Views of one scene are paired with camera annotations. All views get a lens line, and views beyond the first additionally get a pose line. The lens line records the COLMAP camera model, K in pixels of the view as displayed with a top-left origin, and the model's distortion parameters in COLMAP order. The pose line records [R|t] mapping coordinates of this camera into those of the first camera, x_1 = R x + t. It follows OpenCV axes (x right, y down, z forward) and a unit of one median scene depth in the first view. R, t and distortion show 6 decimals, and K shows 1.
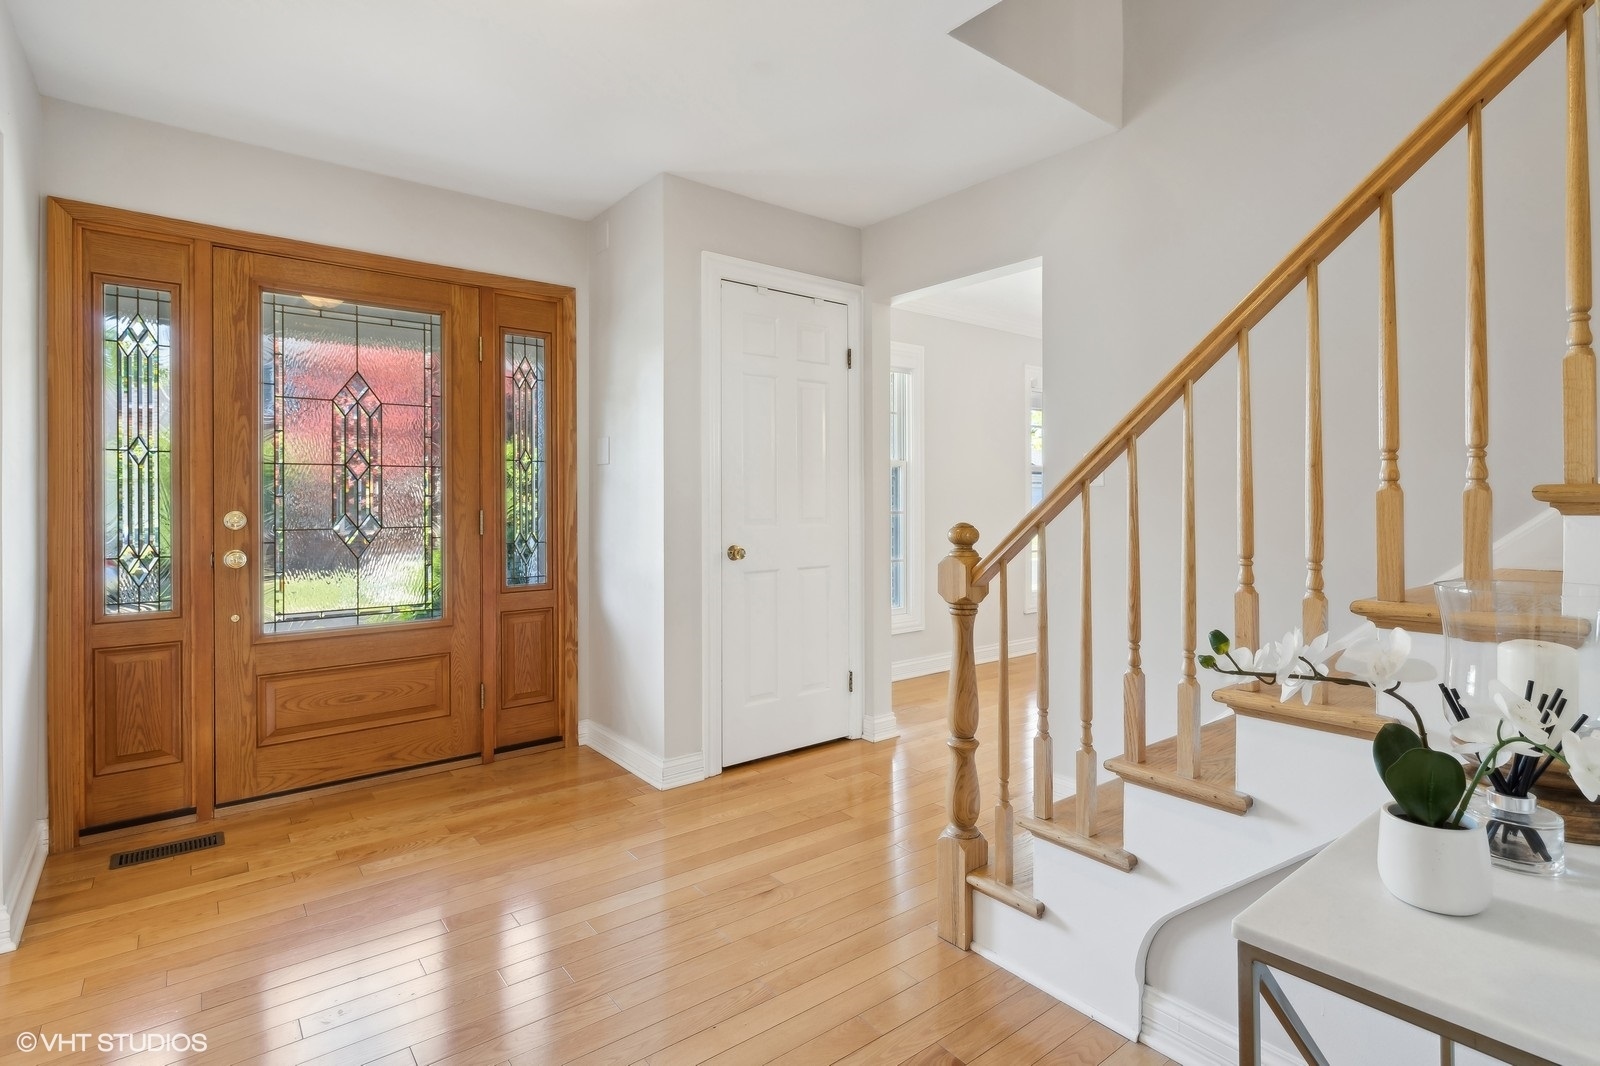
lens RADIAL K [[780.1, 0, 799.4], [0, 780.1, 518.2], [0, 0, 1]] dist [0.001315, 0.000643]
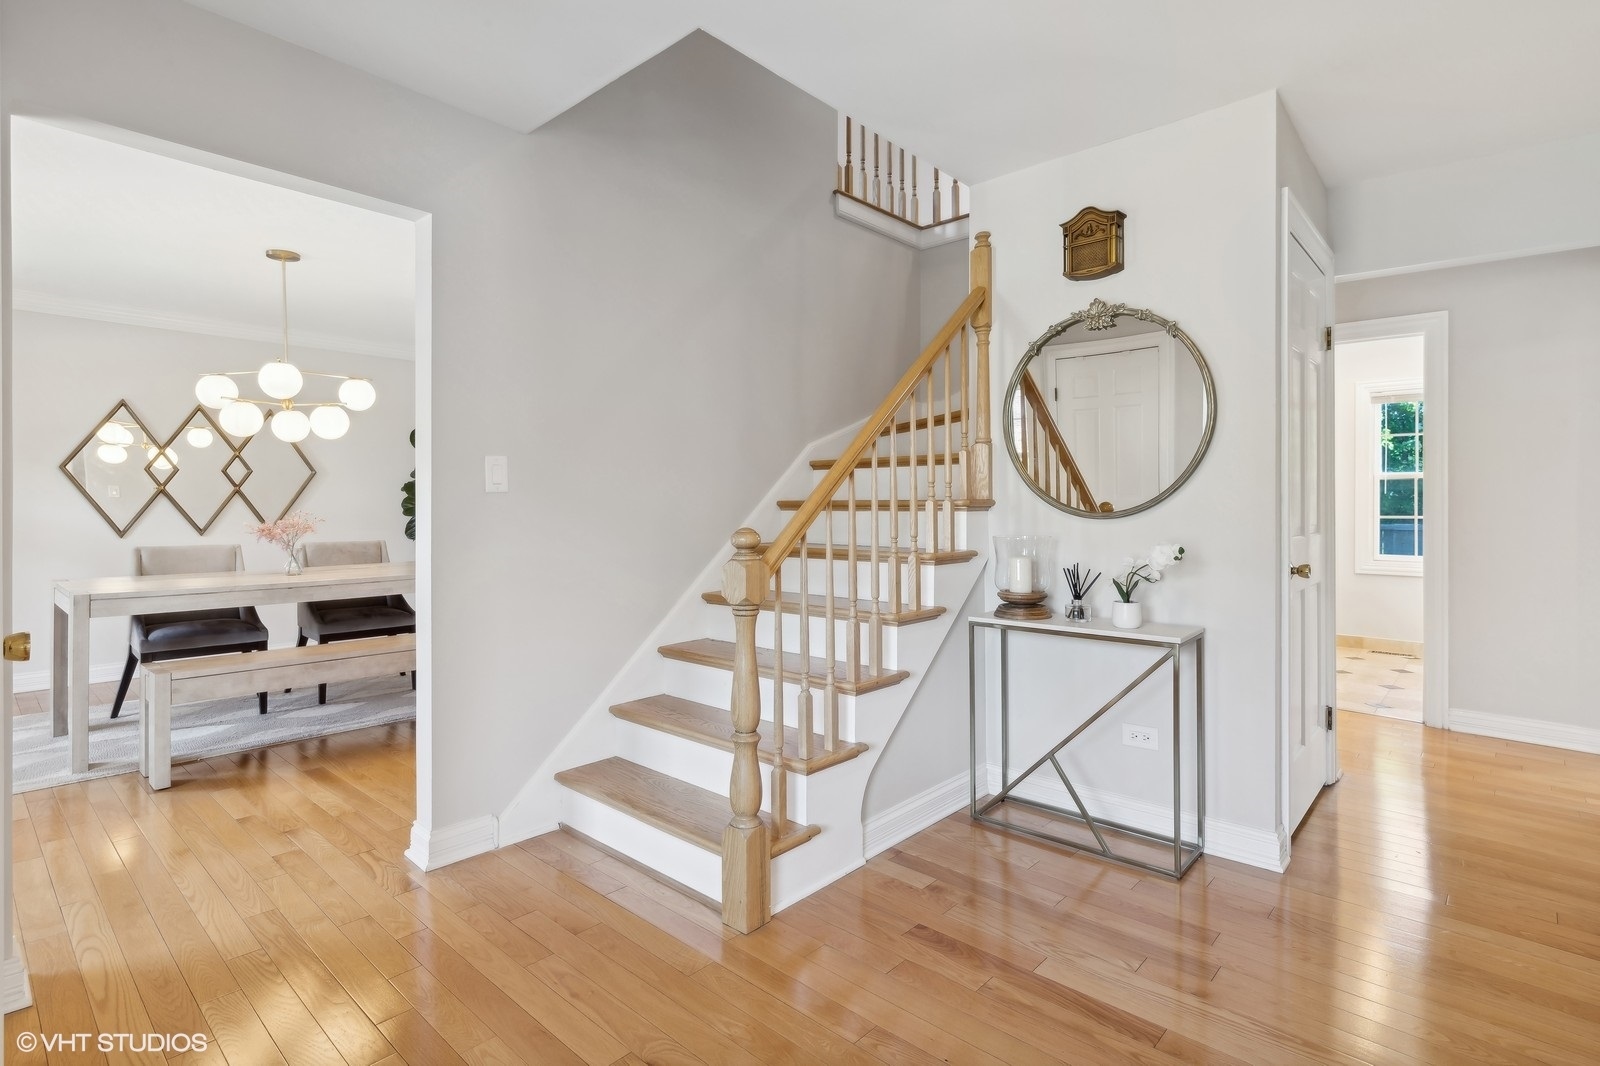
lens RADIAL K [[780.1, 0, 799.7], [0, 780.1, 519.1], [0, 0, 1]] dist [0.001315, 0.000643]
pose [[-0.170767, -0.008797, 0.985272, -0.903031], [0.019731, 0.999729, 0.012345, -0.019353], [-0.985114, 0.021548, -0.170547, 1.180690]]
